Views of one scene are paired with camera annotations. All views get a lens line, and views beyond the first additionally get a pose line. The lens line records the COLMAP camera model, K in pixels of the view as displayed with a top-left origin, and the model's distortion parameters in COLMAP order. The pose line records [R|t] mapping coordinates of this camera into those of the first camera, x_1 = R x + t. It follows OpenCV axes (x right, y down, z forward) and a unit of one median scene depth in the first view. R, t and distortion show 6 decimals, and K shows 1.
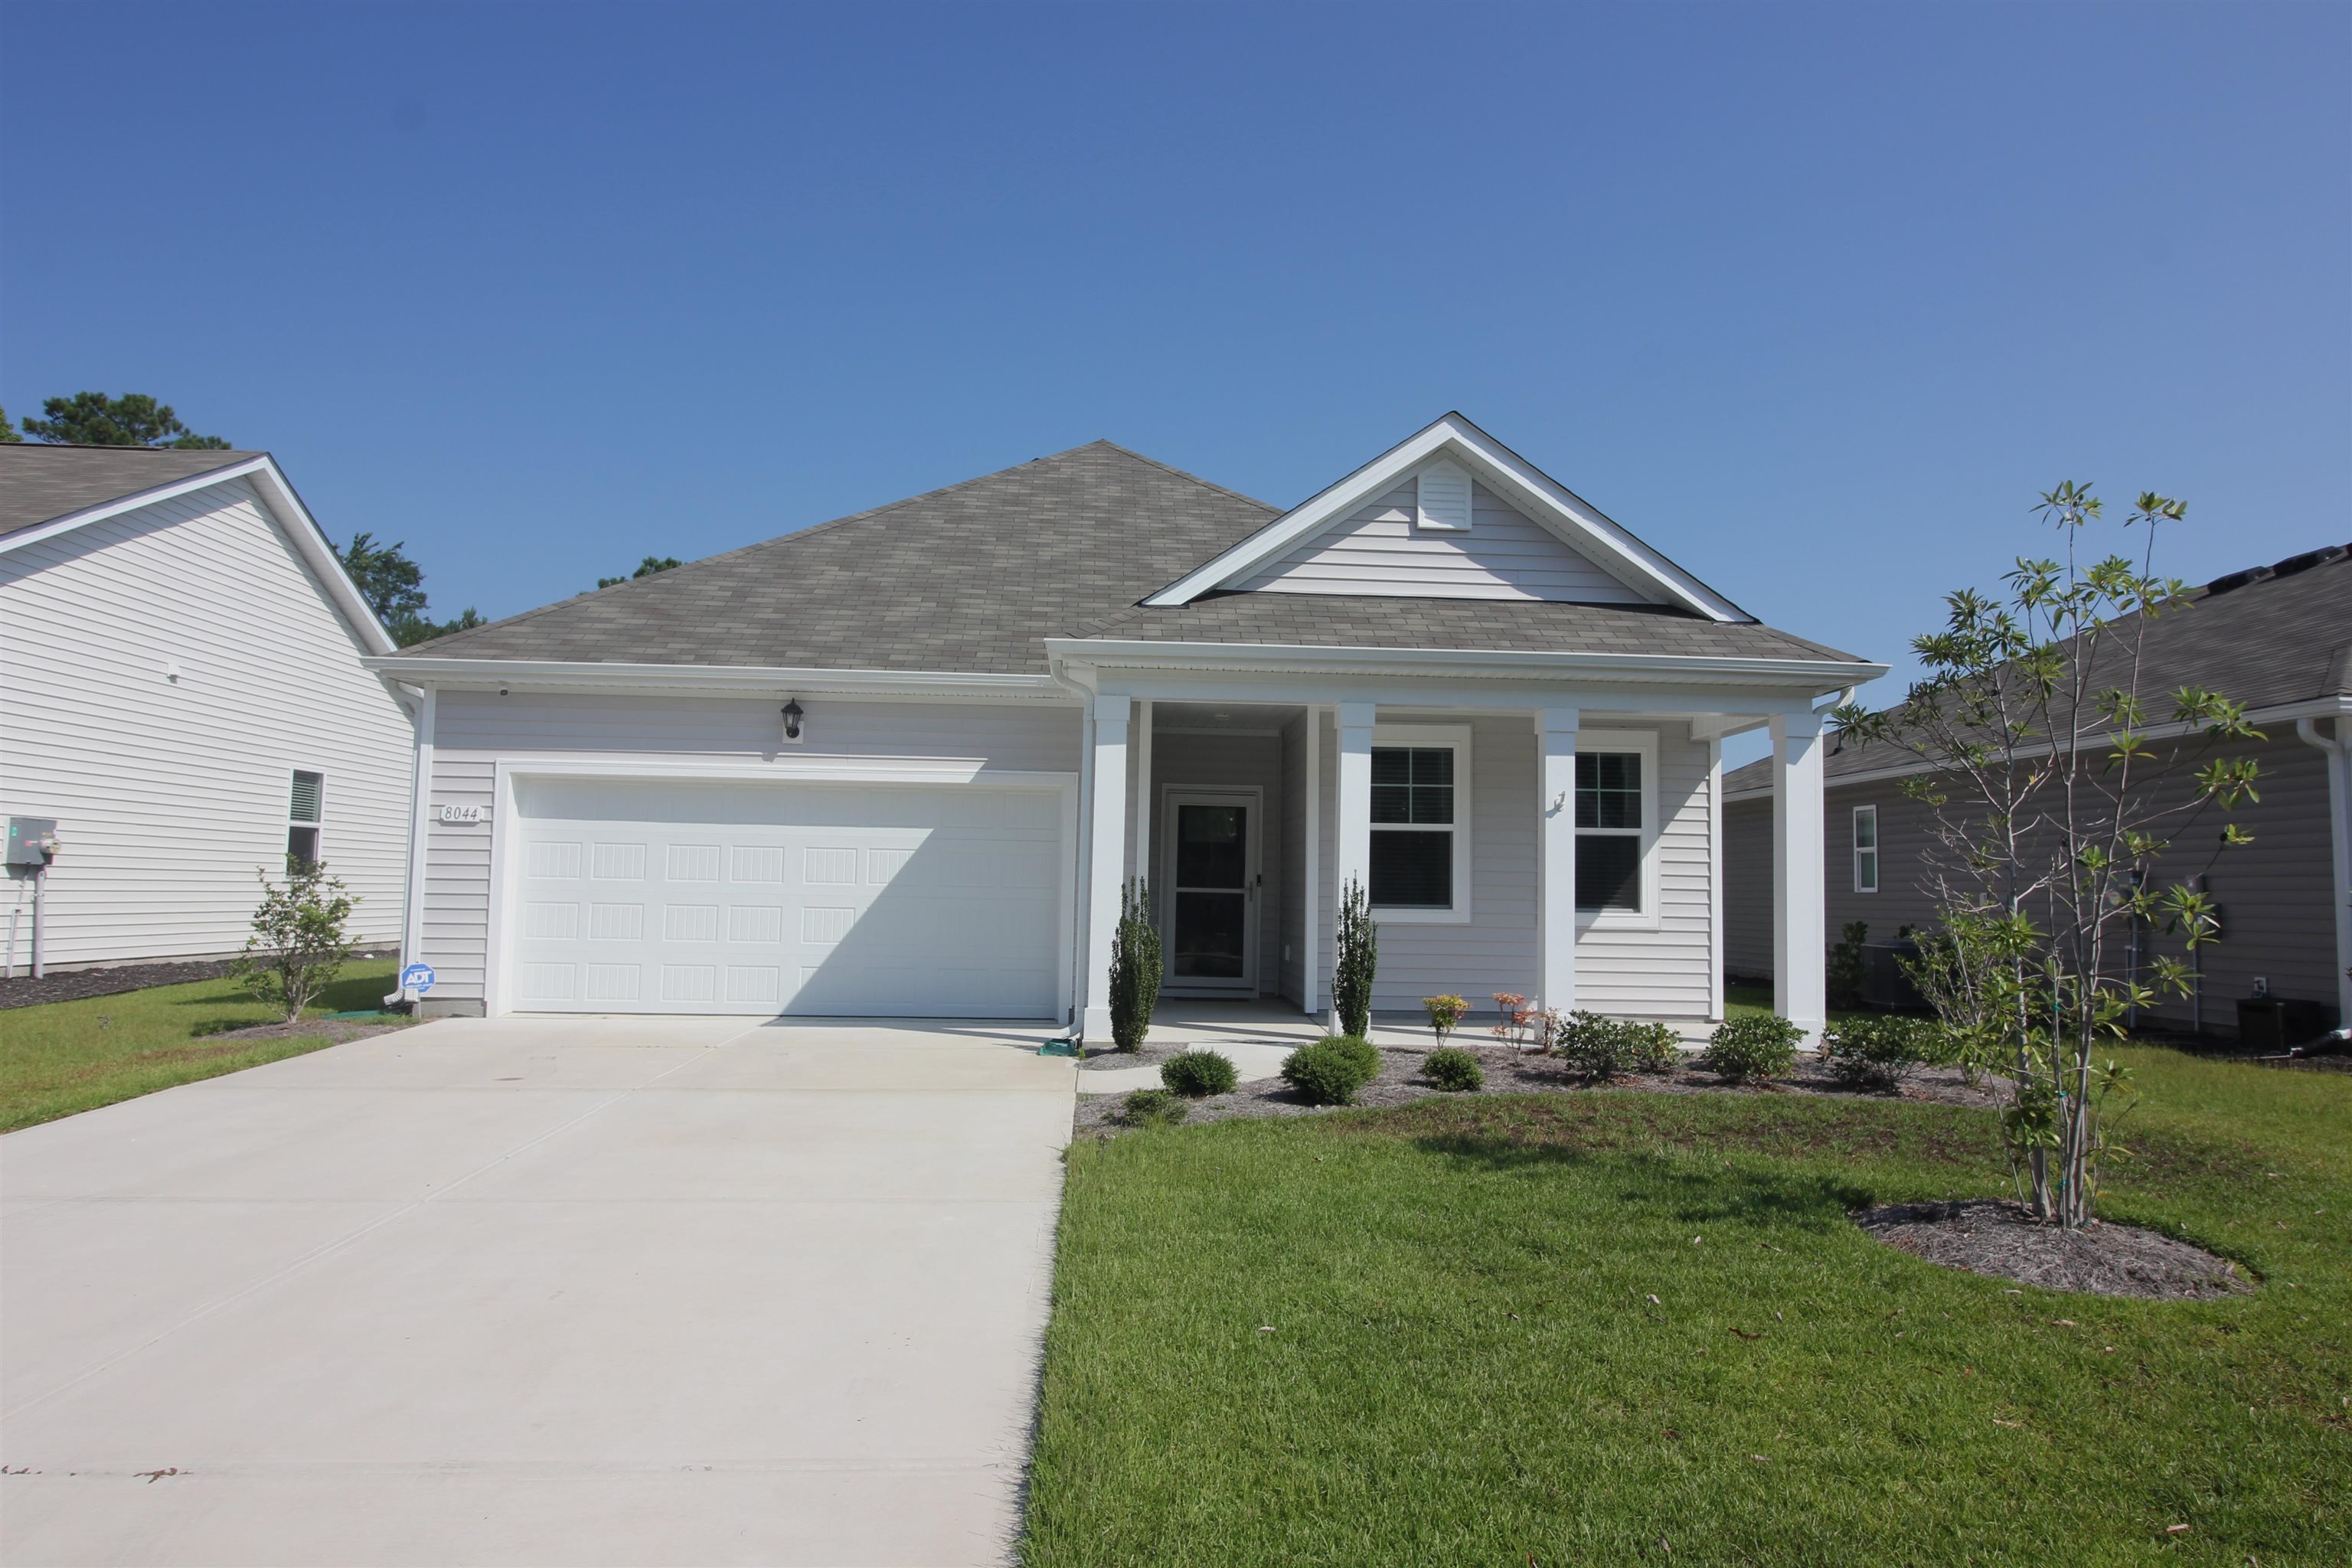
lens RADIAL K [[1488.0, 0, 1176.0], [0, 1488.0, 784.0], [0, 0, 1]] dist [-0.003874, -0.003673]
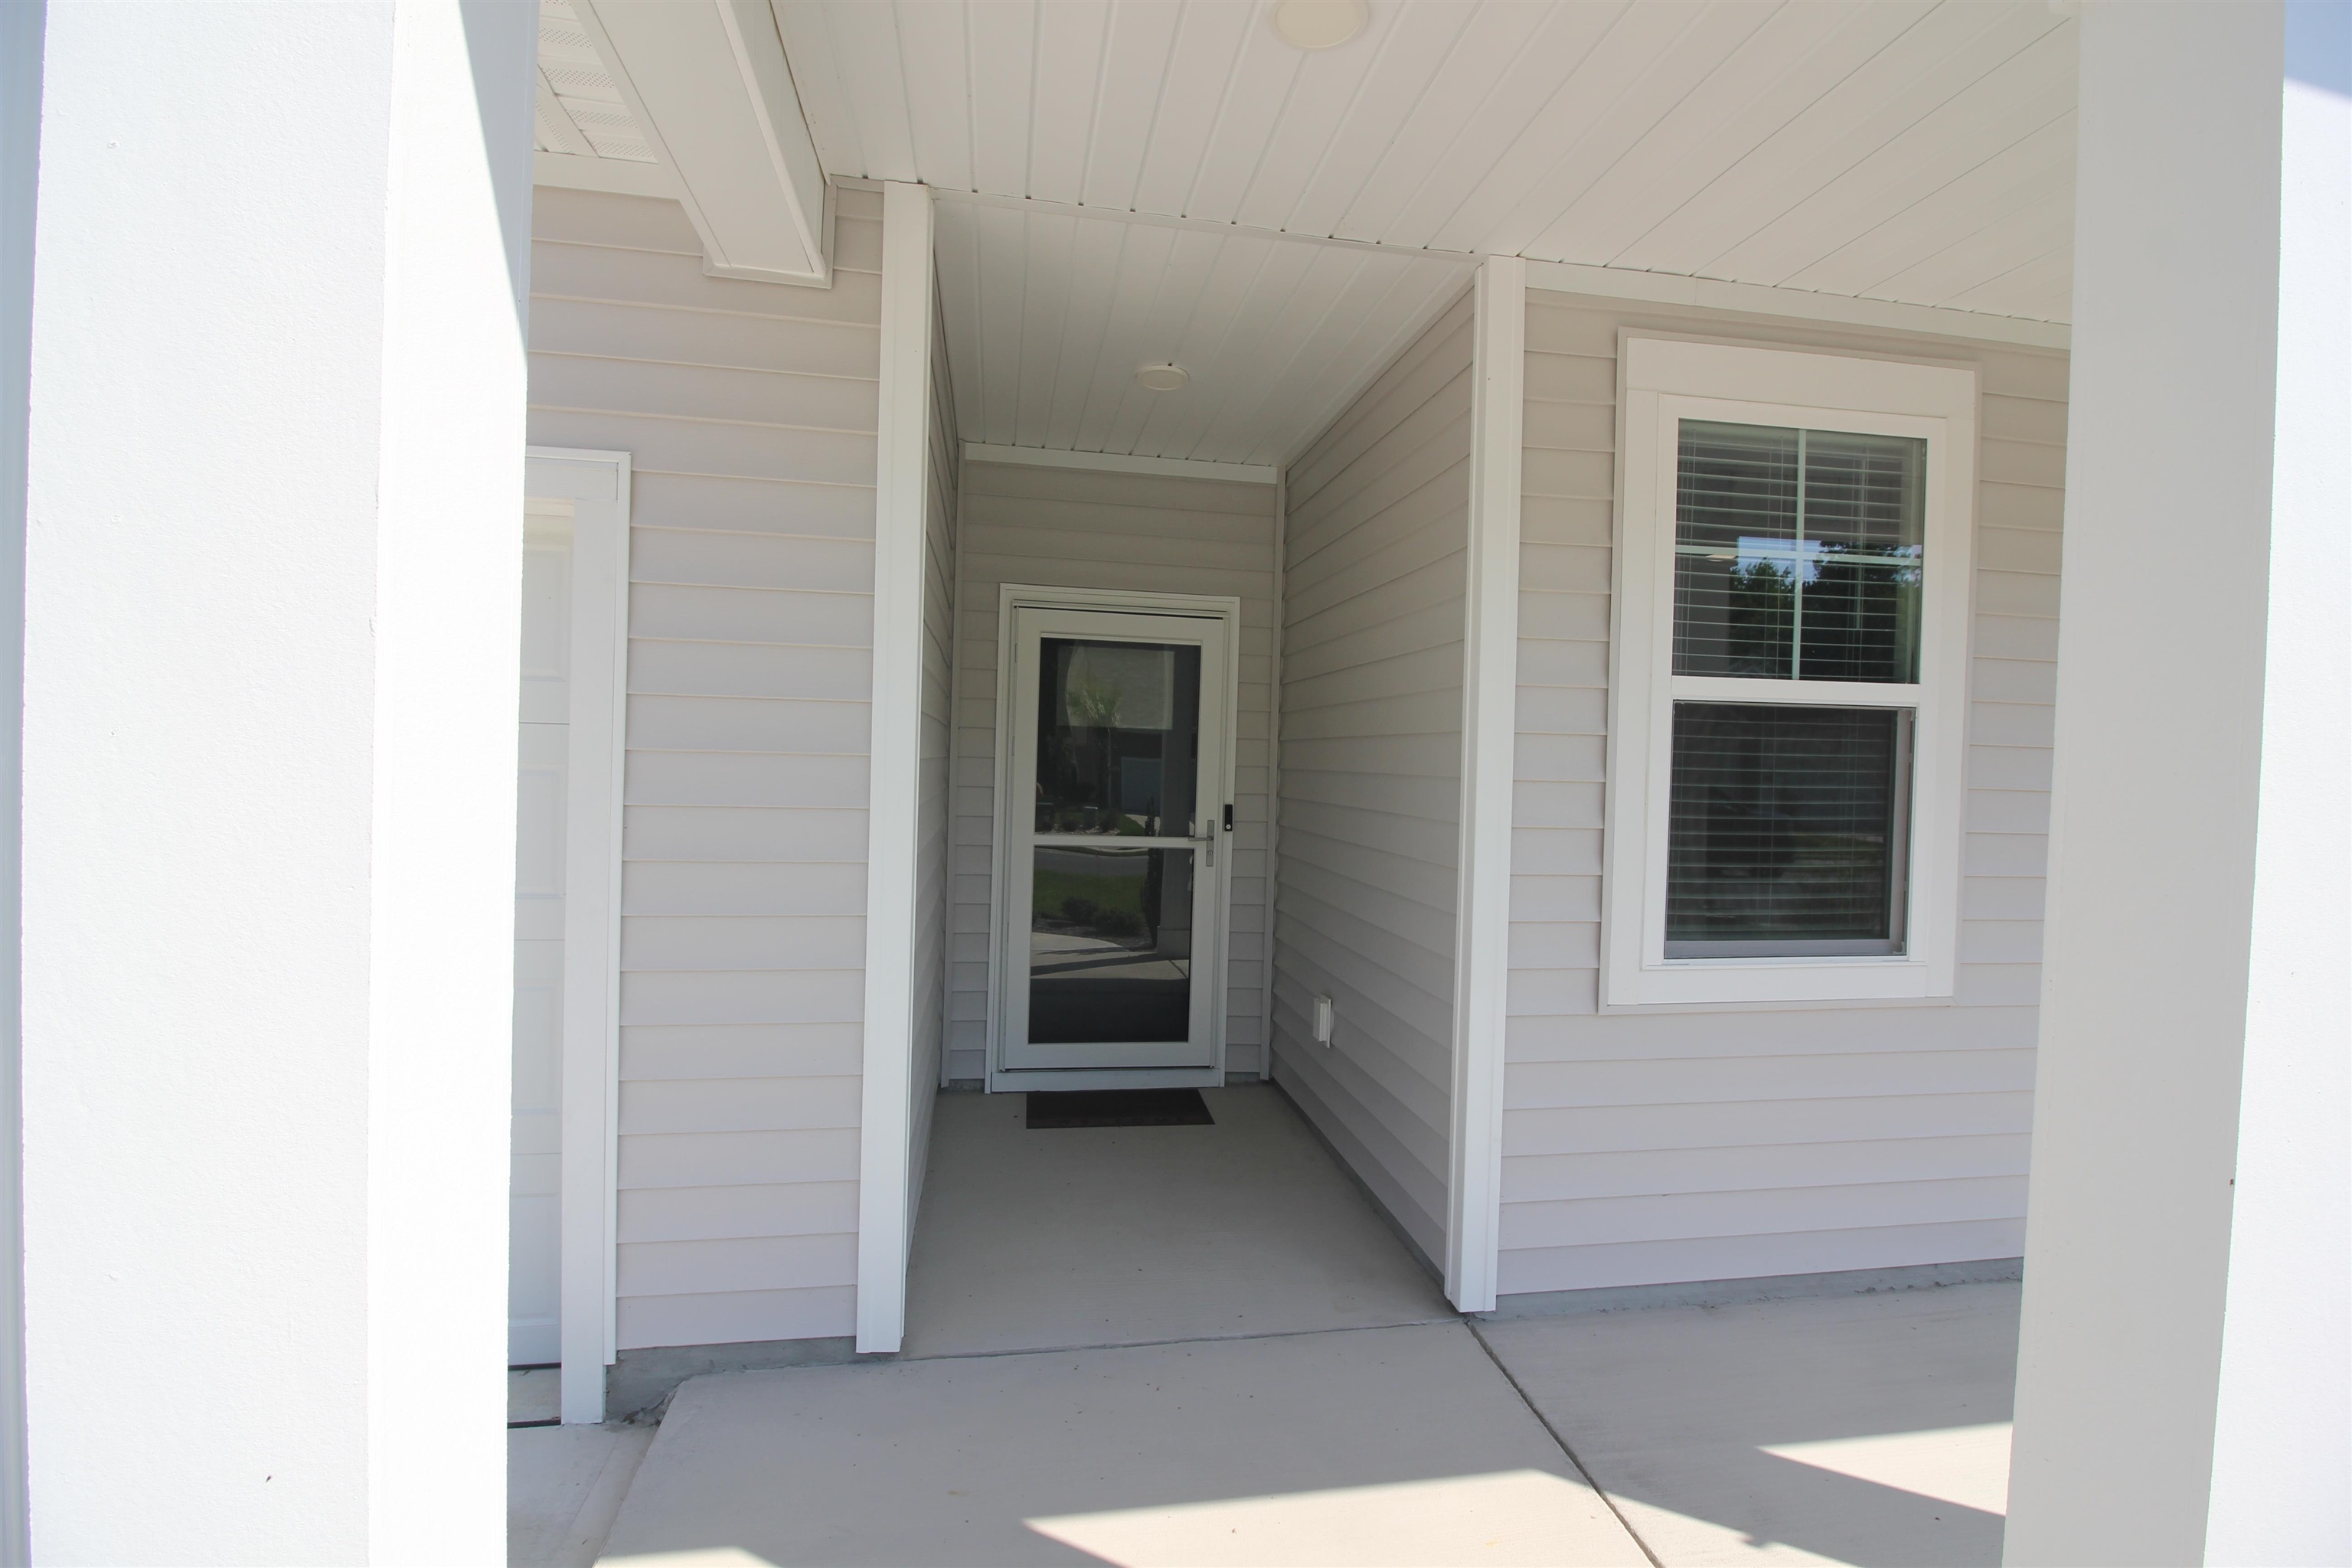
lens RADIAL K [[1081.5, 0, 1176.0], [0, 1081.5, 784.0], [0, 0, 1]] dist [0.034502, -0.035407]
pose [[0.992878, 0.000802, 0.119133, 0.004091], [-0.013158, 0.994598, 0.102963, 0.026223], [-0.118407, -0.103797, 0.987525, 0.787254]]
